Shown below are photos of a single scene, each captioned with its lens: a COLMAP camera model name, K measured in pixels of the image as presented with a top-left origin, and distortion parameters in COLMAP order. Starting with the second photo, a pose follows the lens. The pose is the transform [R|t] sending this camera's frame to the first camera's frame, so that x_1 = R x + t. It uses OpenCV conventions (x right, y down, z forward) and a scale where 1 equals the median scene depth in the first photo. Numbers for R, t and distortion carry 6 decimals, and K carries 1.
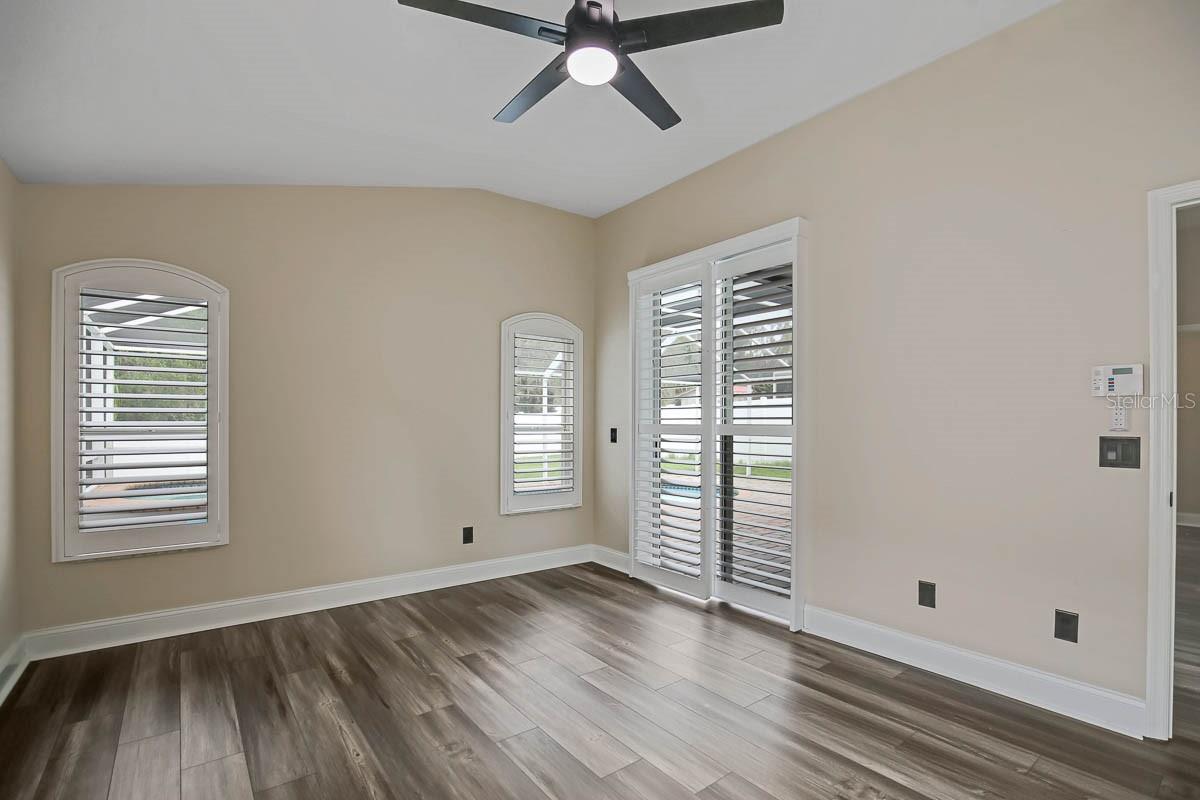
lens RADIAL K [[568.0, 0, 602.3], [0, 568.0, 429.7], [0, 0, 1]] dist [0.001102, 0.000156]
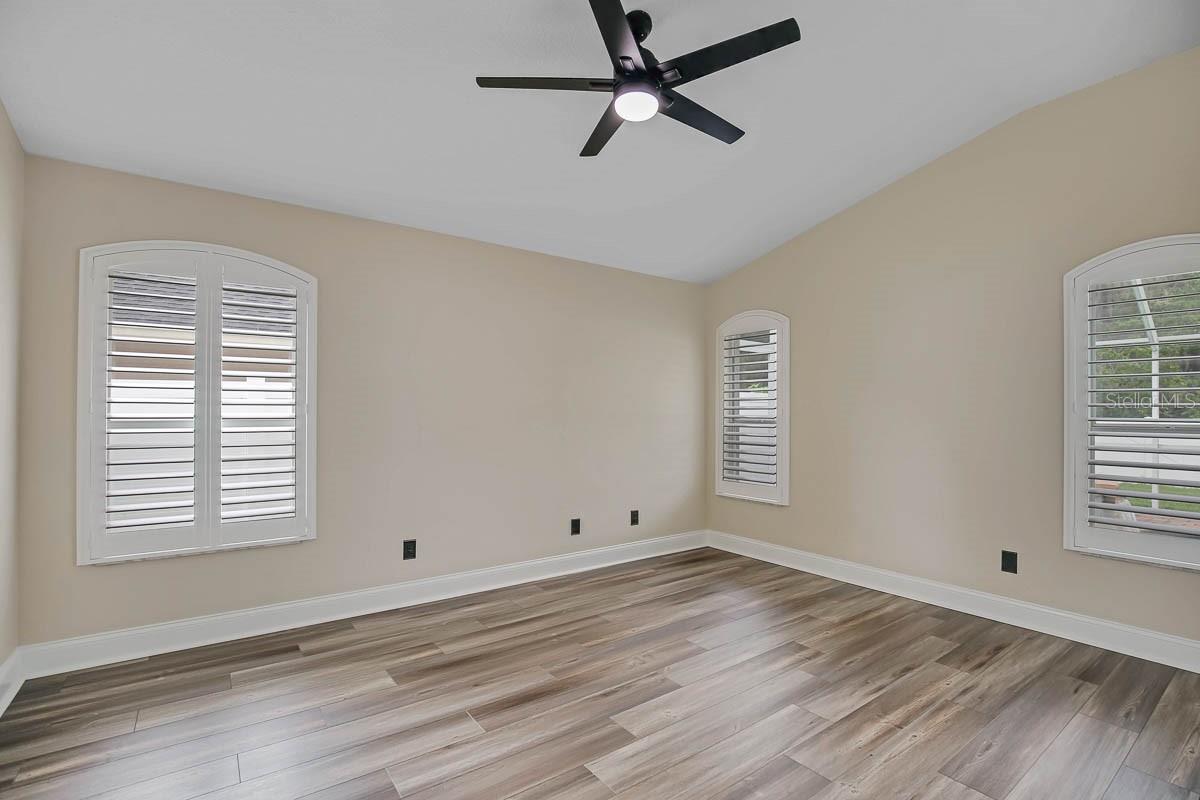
lens RADIAL K [[528.8, 0, 597.0], [0, 528.8, 416.2], [0, 0, 1]] dist [-0.000339, 0.000030]
pose [[-0.026964, -0.004669, -0.999626, 0.633882], [-0.002266, 0.999987, -0.004609, -0.014351], [0.999634, 0.002141, -0.026974, 0.556802]]
